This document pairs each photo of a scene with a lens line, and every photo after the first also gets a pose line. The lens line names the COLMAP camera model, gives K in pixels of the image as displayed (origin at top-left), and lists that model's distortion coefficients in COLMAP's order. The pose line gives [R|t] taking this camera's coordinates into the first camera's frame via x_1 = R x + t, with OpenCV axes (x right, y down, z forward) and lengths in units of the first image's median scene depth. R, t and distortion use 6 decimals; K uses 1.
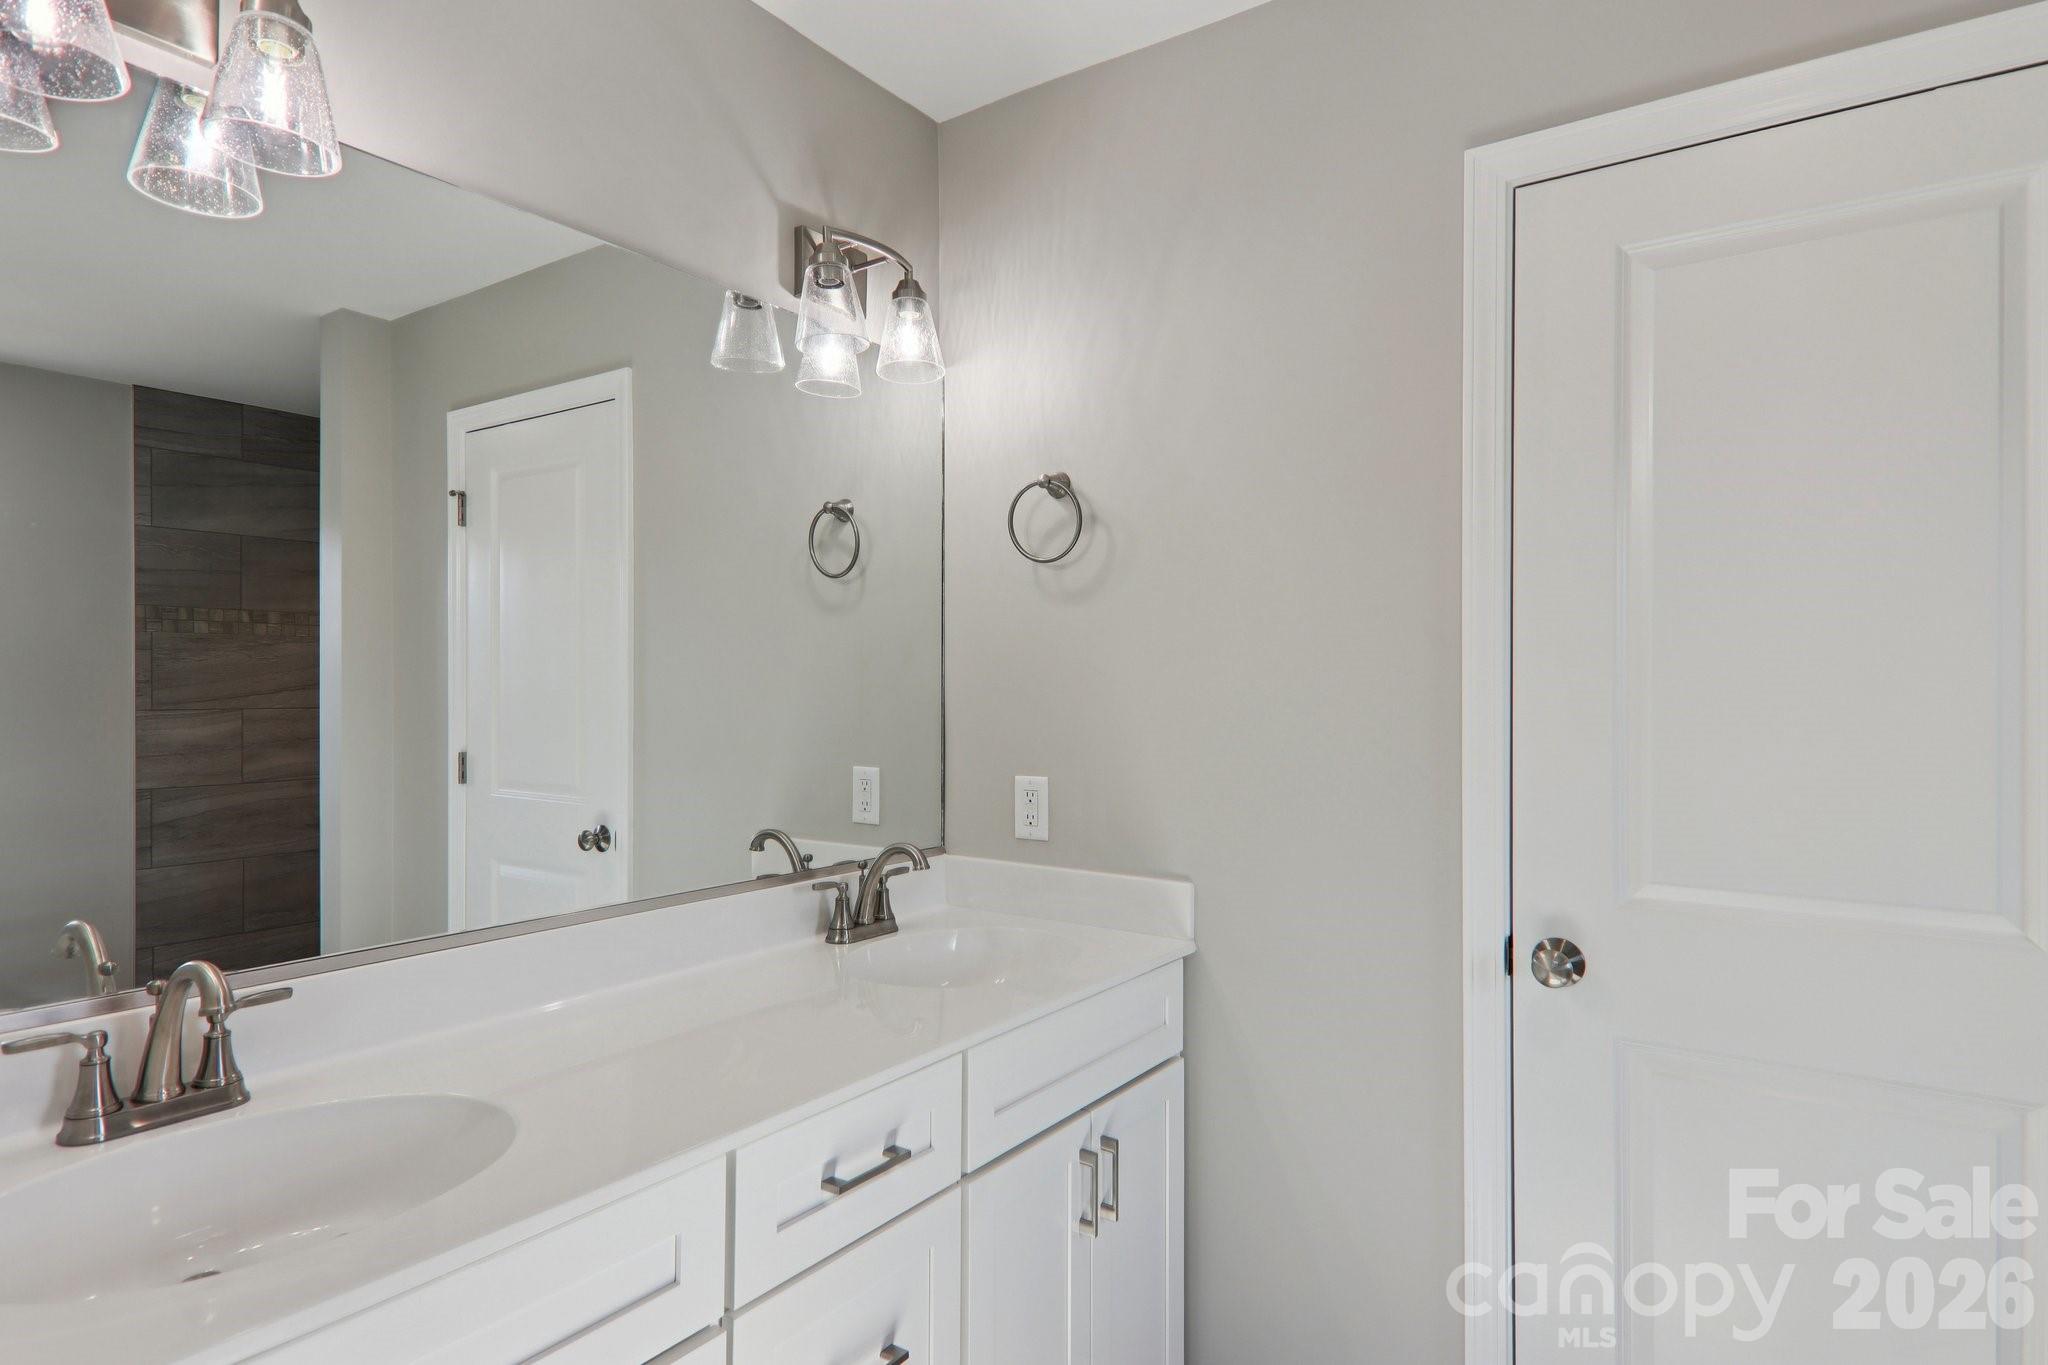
lens RADIAL K [[1135.5, 0, 1014.0], [0, 1135.5, 700.0], [0, 0, 1]] dist [0.022617, -0.002497]
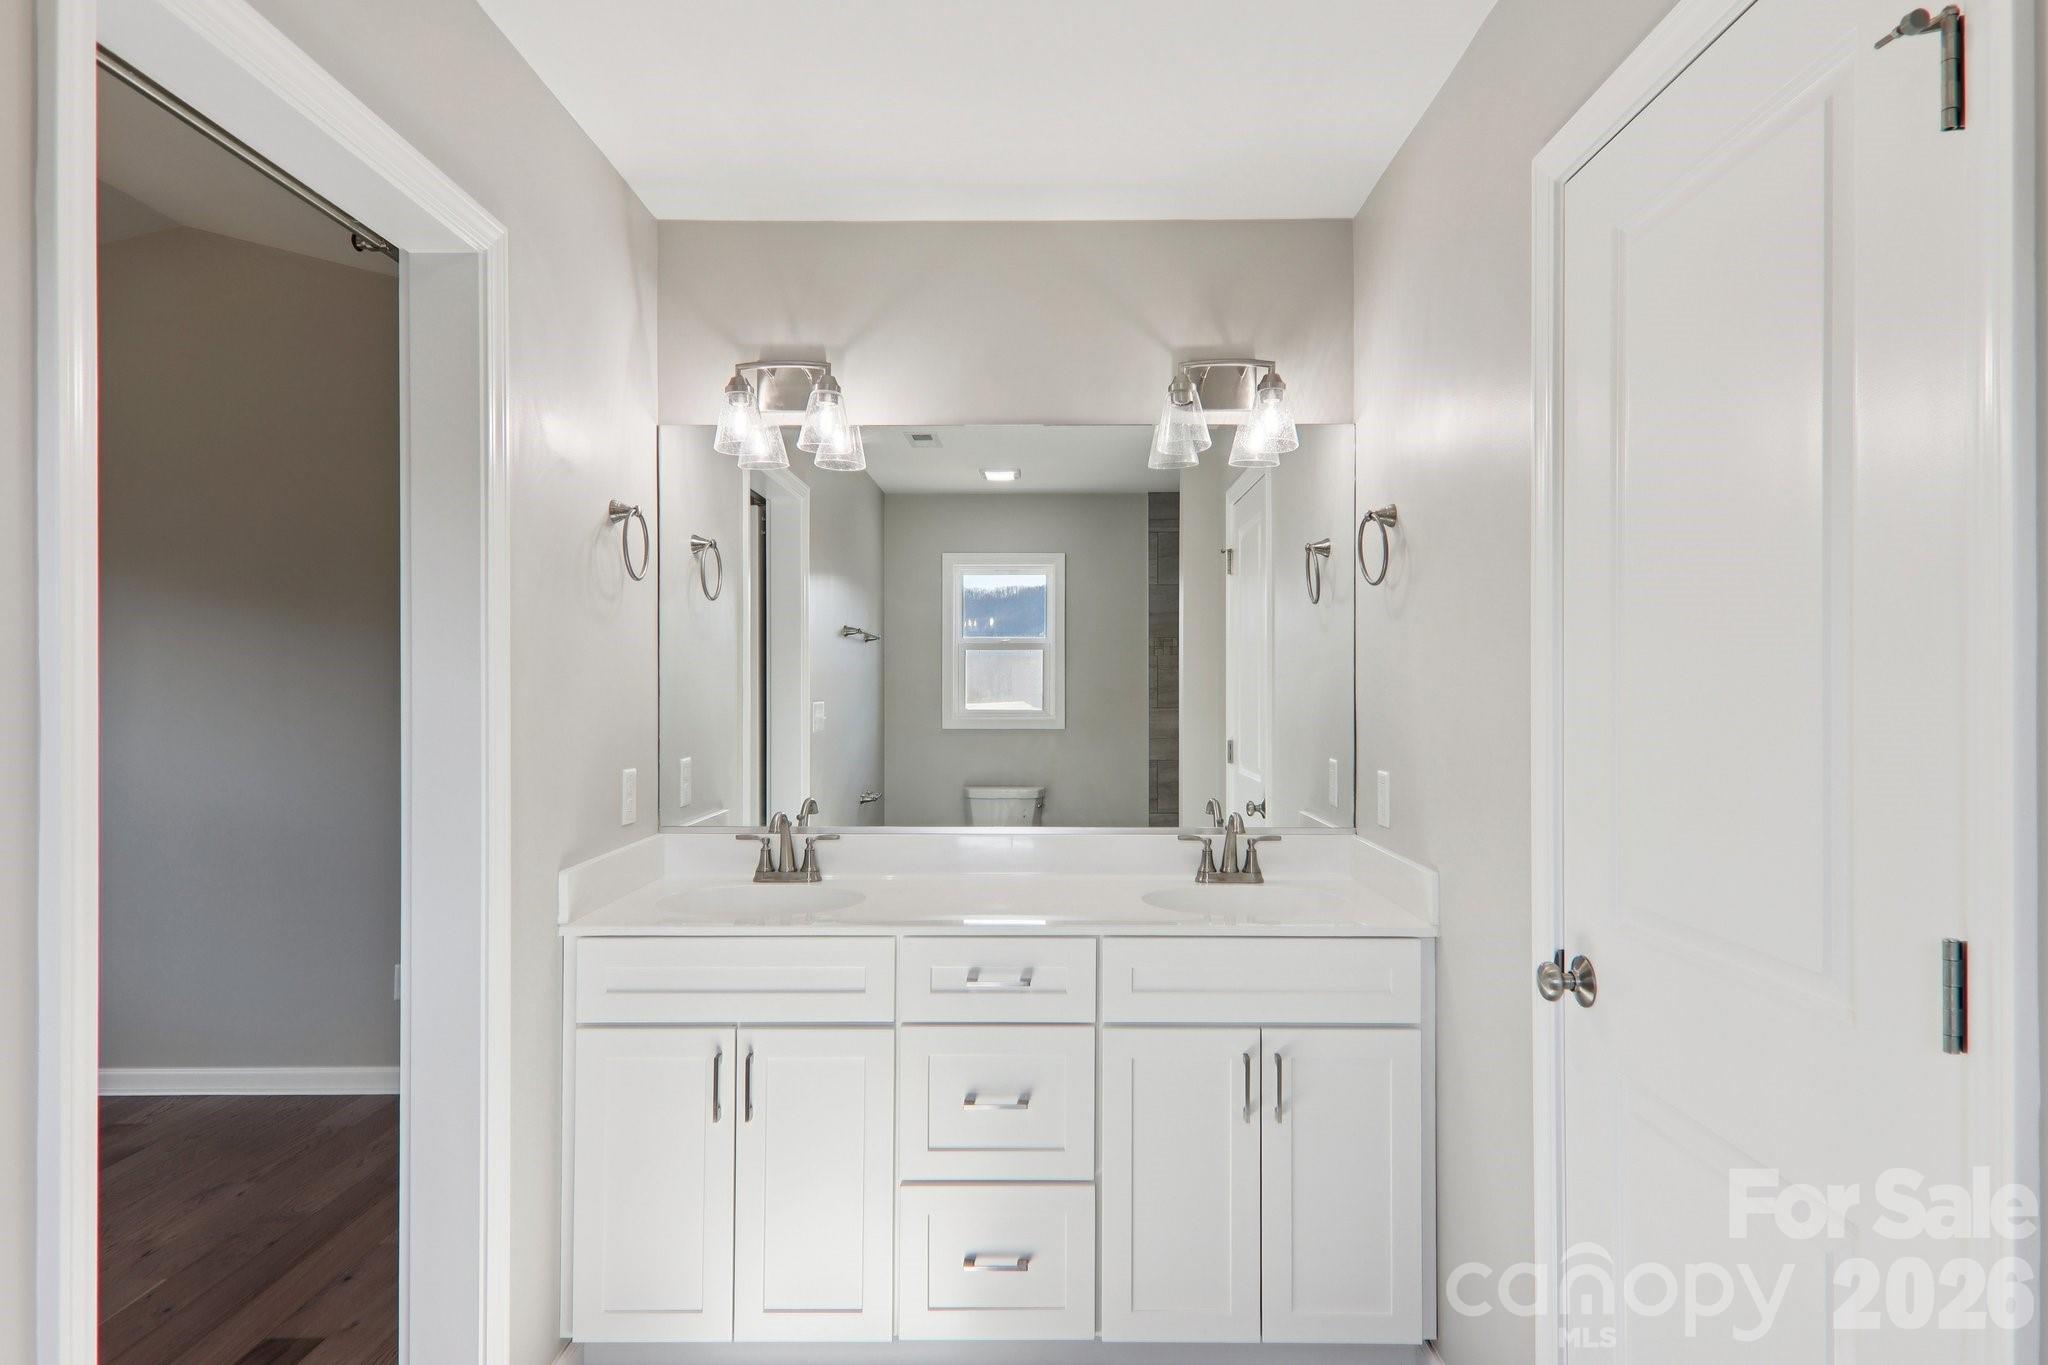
lens RADIAL K [[1135.5, 0, 1014.0], [0, 1135.5, 700.0], [0, 0, 1]] dist [0.022617, -0.002497]
pose [[0.550866, 0.003173, -0.834587, 0.813429], [-0.003626, 0.999992, 0.001408, -0.005049], [0.834586, 0.002251, 0.550874, 0.061101]]
